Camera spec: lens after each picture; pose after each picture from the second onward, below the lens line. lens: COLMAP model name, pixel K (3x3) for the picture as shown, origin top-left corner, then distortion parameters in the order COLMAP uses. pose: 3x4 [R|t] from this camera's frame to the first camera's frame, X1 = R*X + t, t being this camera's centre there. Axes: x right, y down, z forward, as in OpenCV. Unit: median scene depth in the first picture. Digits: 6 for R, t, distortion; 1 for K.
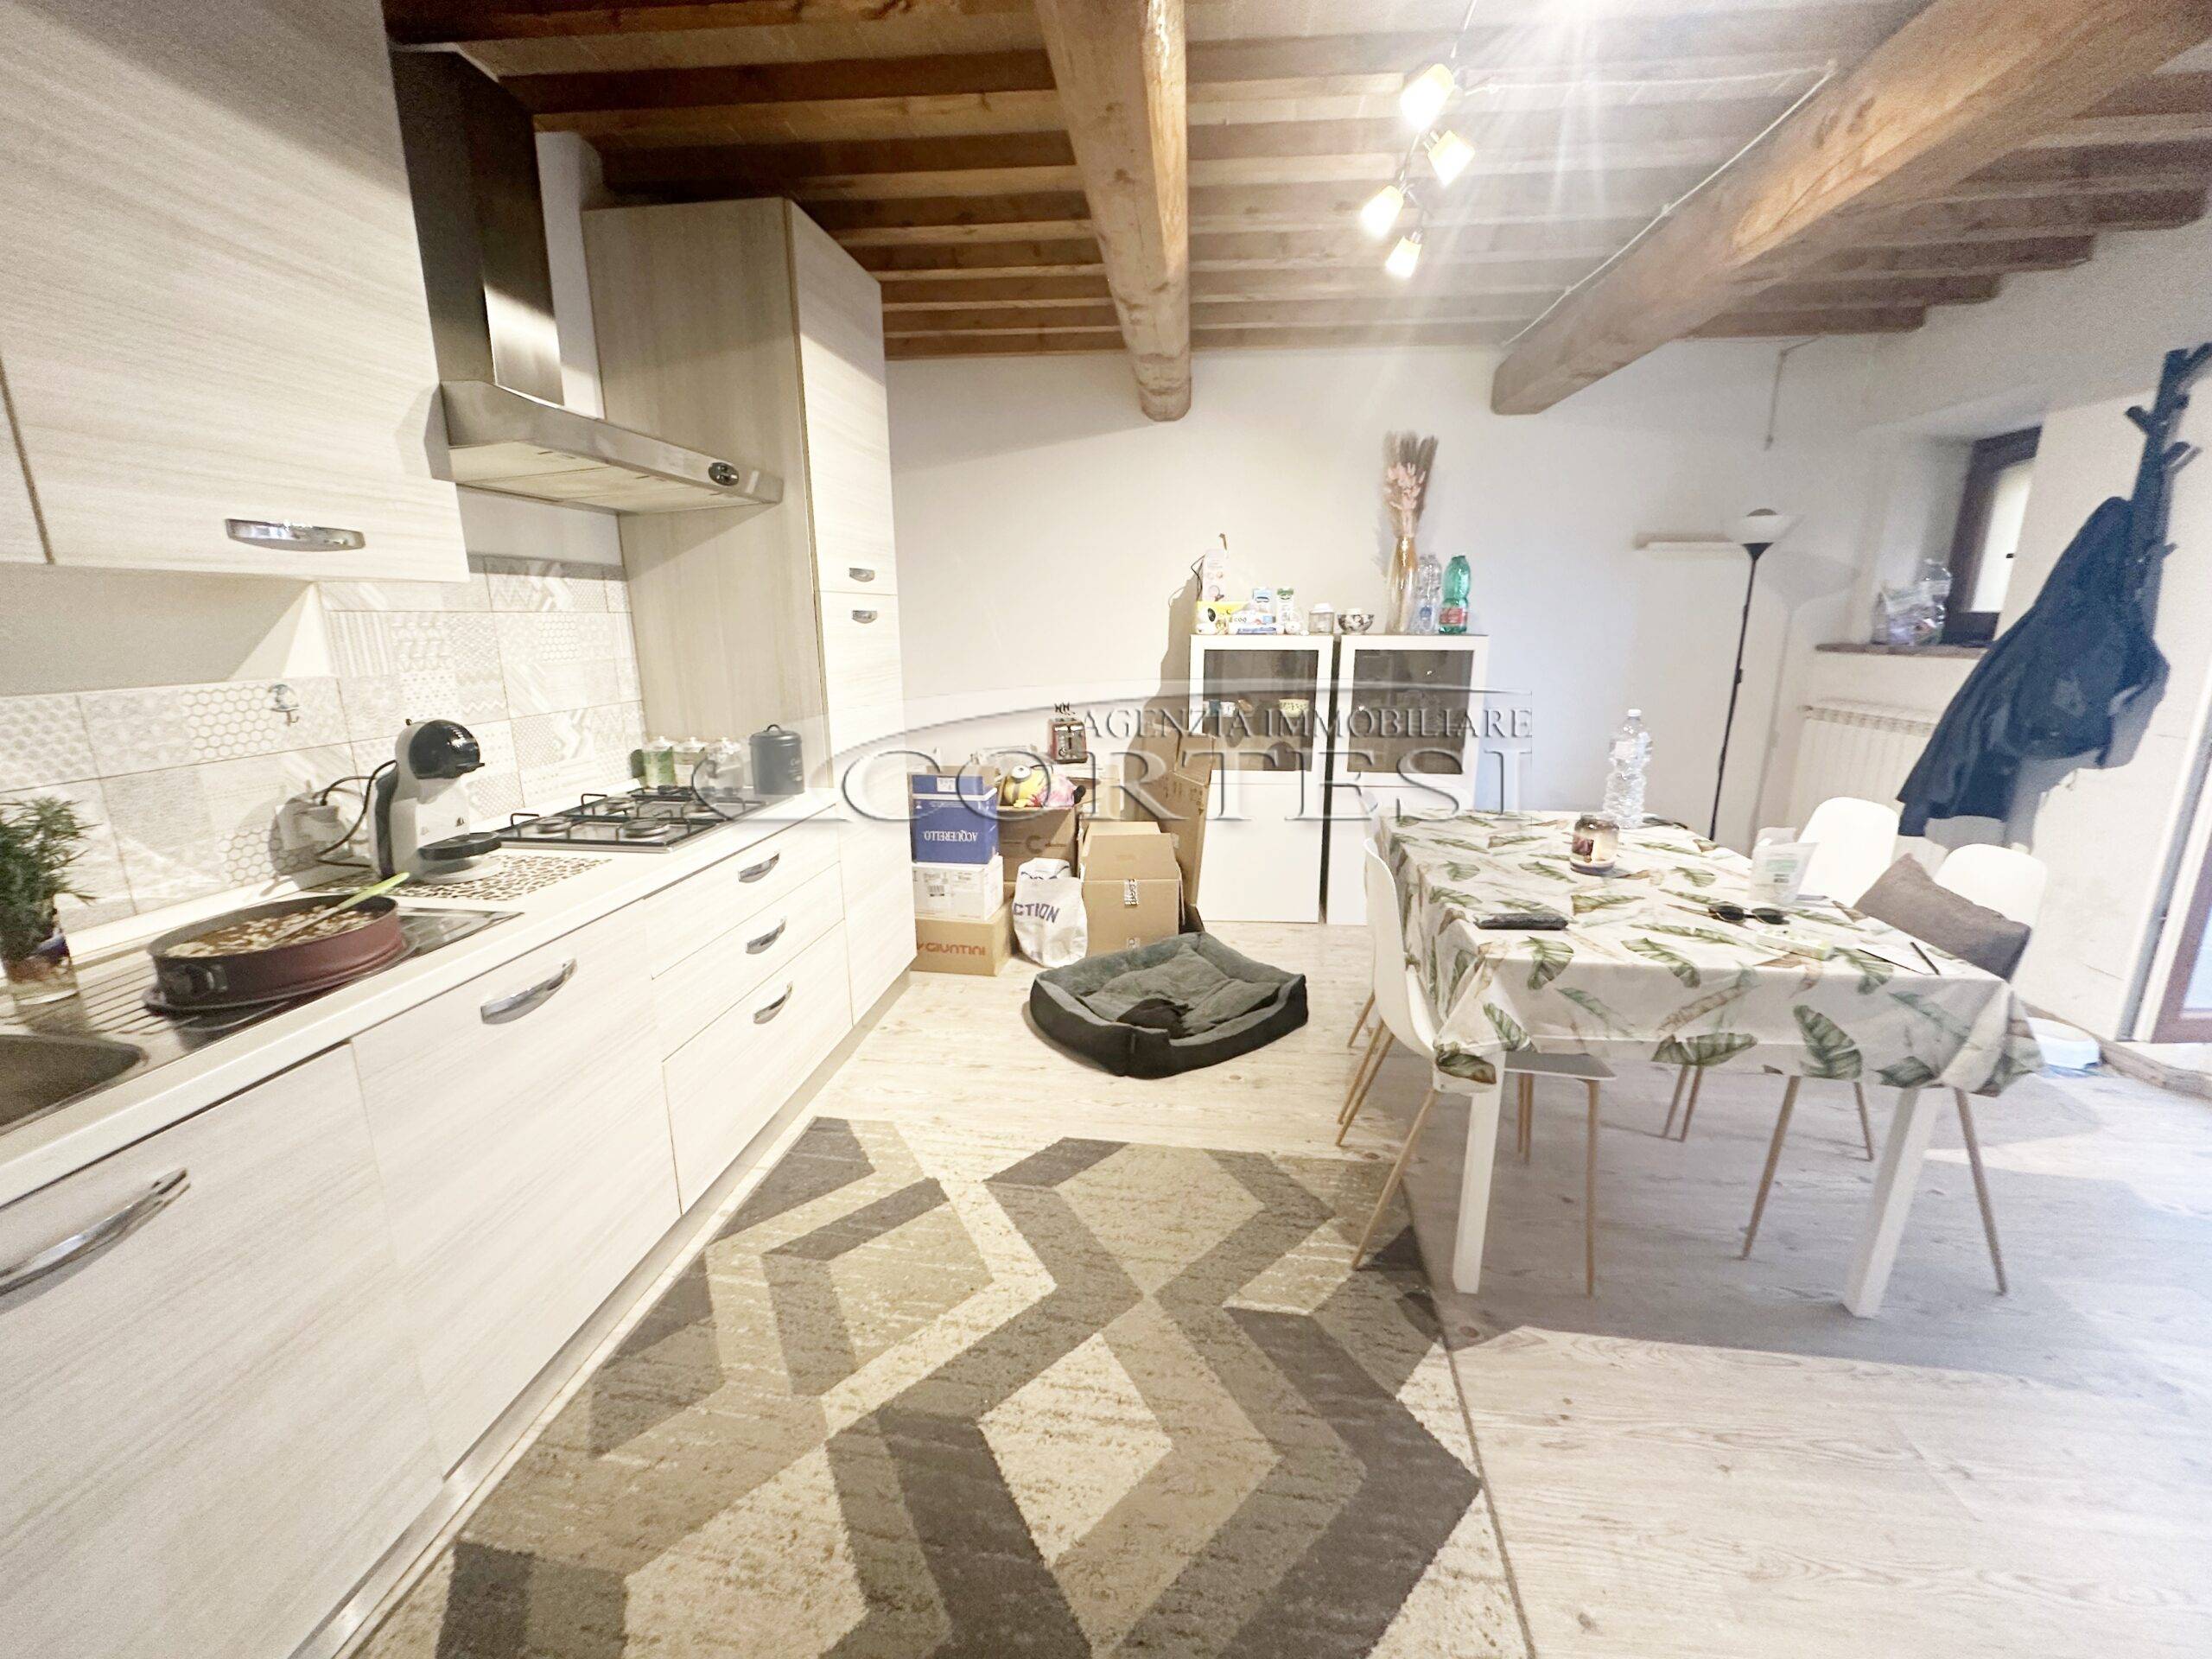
lens RADIAL K [[879.6, 0, 1106.9], [0, 879.6, 826.7], [0, 0, 1]] dist [-0.002697, 0.000557]
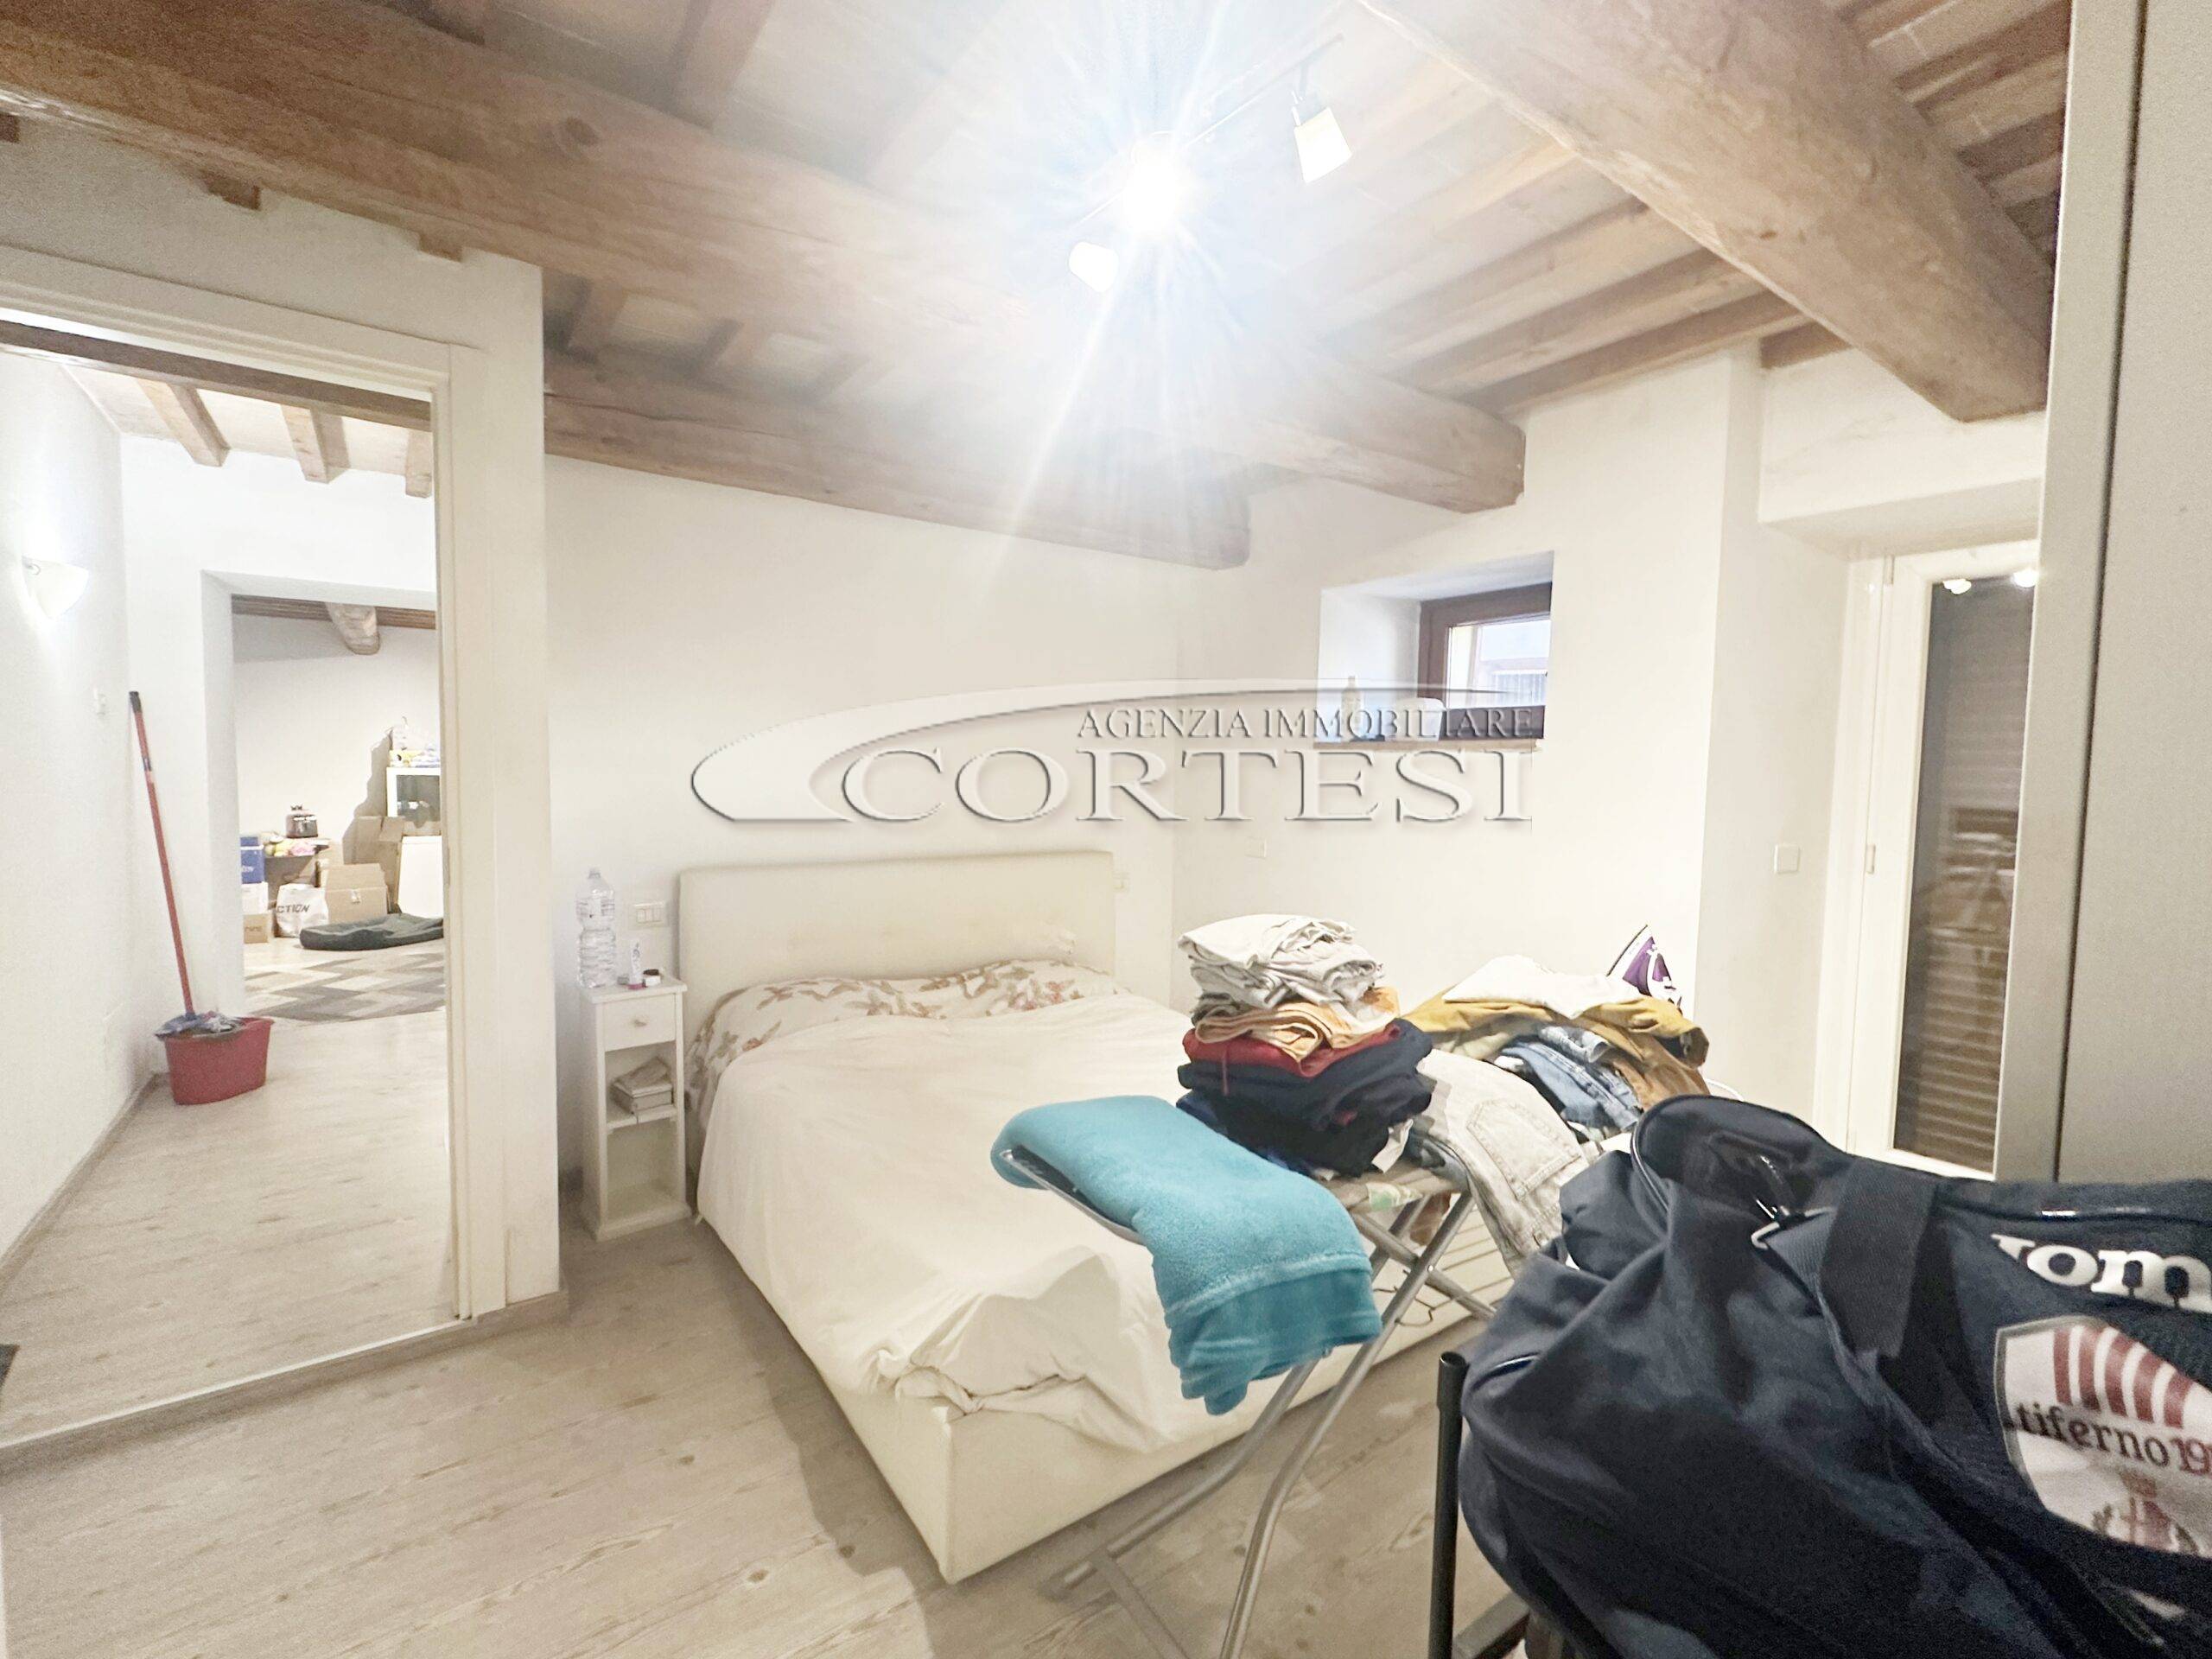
lens RADIAL K [[970.8, 0, 1107.5], [0, 970.8, 826.7], [0, 0, 1]] dist [-0.002973, 0.000419]
pose [[0.747984, -0.028993, 0.663083, -0.207355], [0.139674, 0.983549, -0.114553, 0.569320], [-0.648854, 0.178300, 0.739728, -2.396991]]
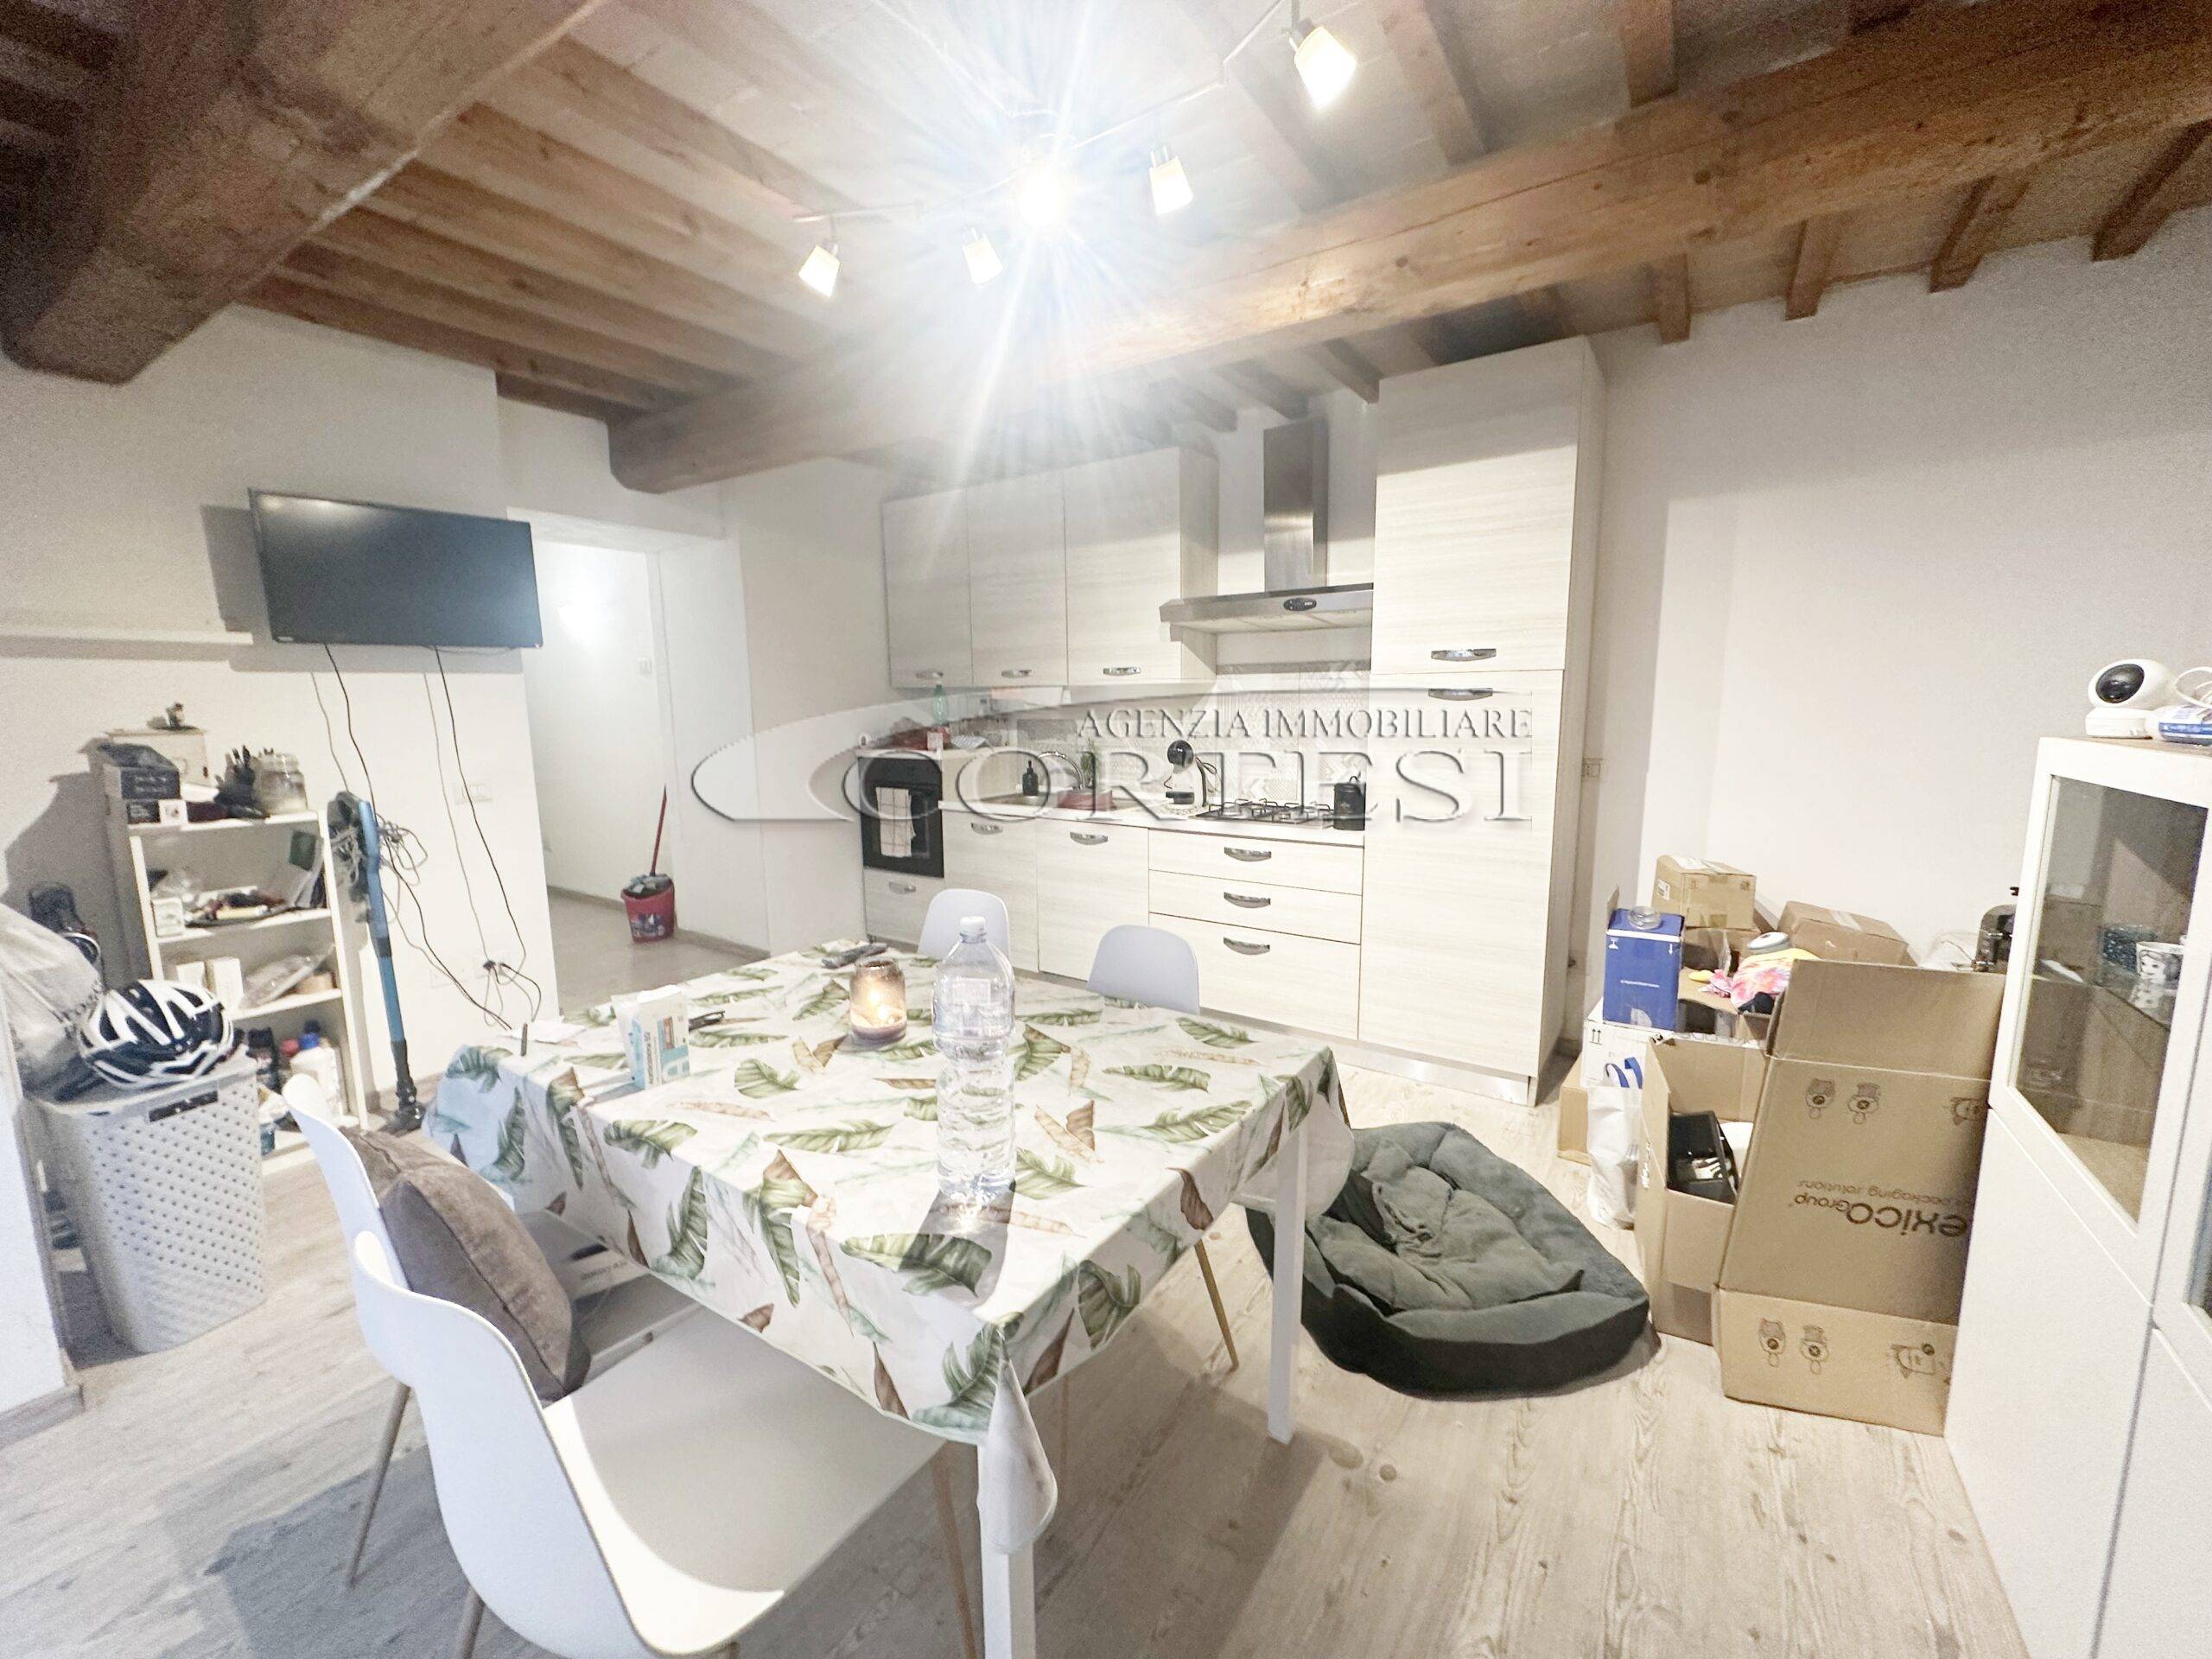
lens RADIAL K [[879.6, 0, 1106.9], [0, 879.6, 826.7], [0, 0, 1]] dist [-0.002697, 0.000557]
pose [[-0.461836, 0.133020, -0.876934, 0.935102], [-0.196692, 0.948714, 0.247496, -0.291027], [0.864881, 0.286789, -0.411986, 1.218749]]
